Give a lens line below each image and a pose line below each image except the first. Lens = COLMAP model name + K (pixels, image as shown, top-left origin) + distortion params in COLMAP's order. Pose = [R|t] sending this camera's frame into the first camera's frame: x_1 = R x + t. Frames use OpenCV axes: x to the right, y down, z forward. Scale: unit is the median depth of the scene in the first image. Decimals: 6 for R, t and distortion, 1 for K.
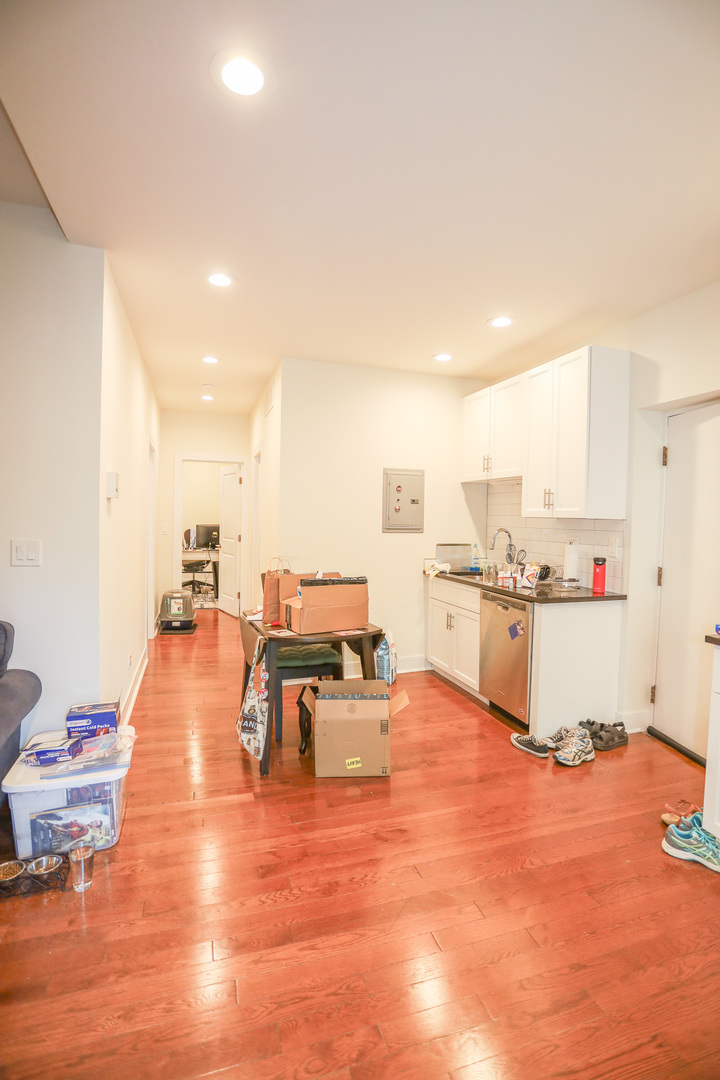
lens RADIAL K [[522.5, 0, 375.4], [0, 522.5, 537.8], [0, 0, 1]] dist [-0.049112, 0.000295]
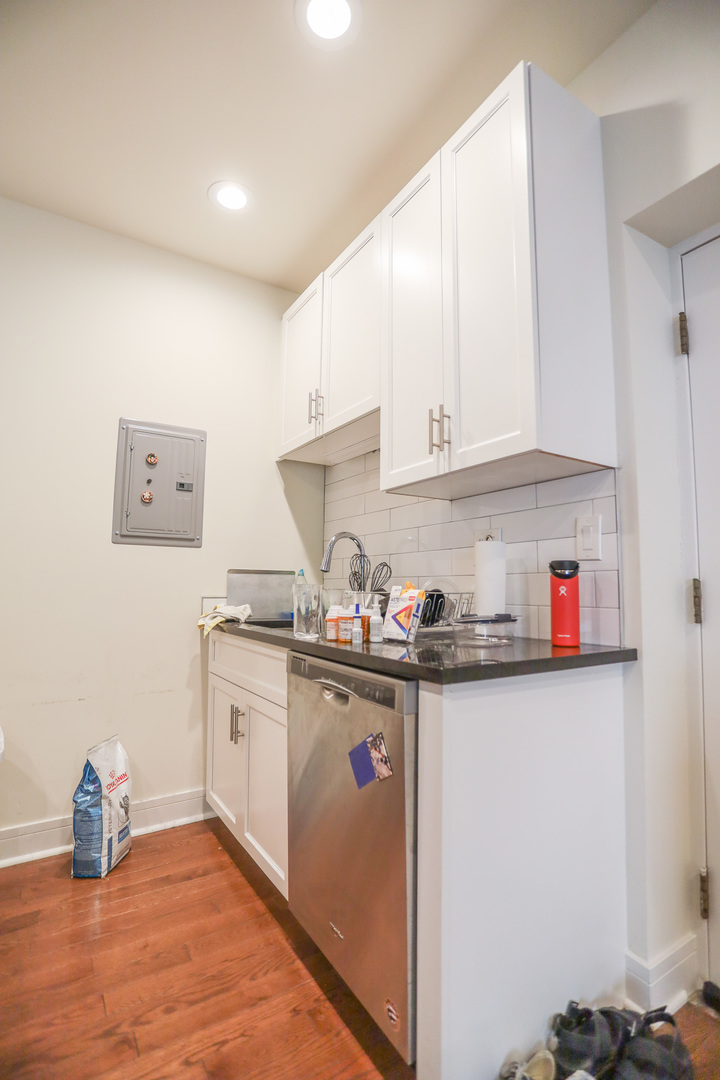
lens RADIAL K [[522.5, 0, 375.4], [0, 522.5, 537.8], [0, 0, 1]] dist [-0.049112, 0.000295]
pose [[0.967252, 0.018535, 0.253138, 0.167973], [0.014425, 0.991704, -0.127733, 0.065643], [-0.253406, 0.127202, 0.958960, 0.589374]]
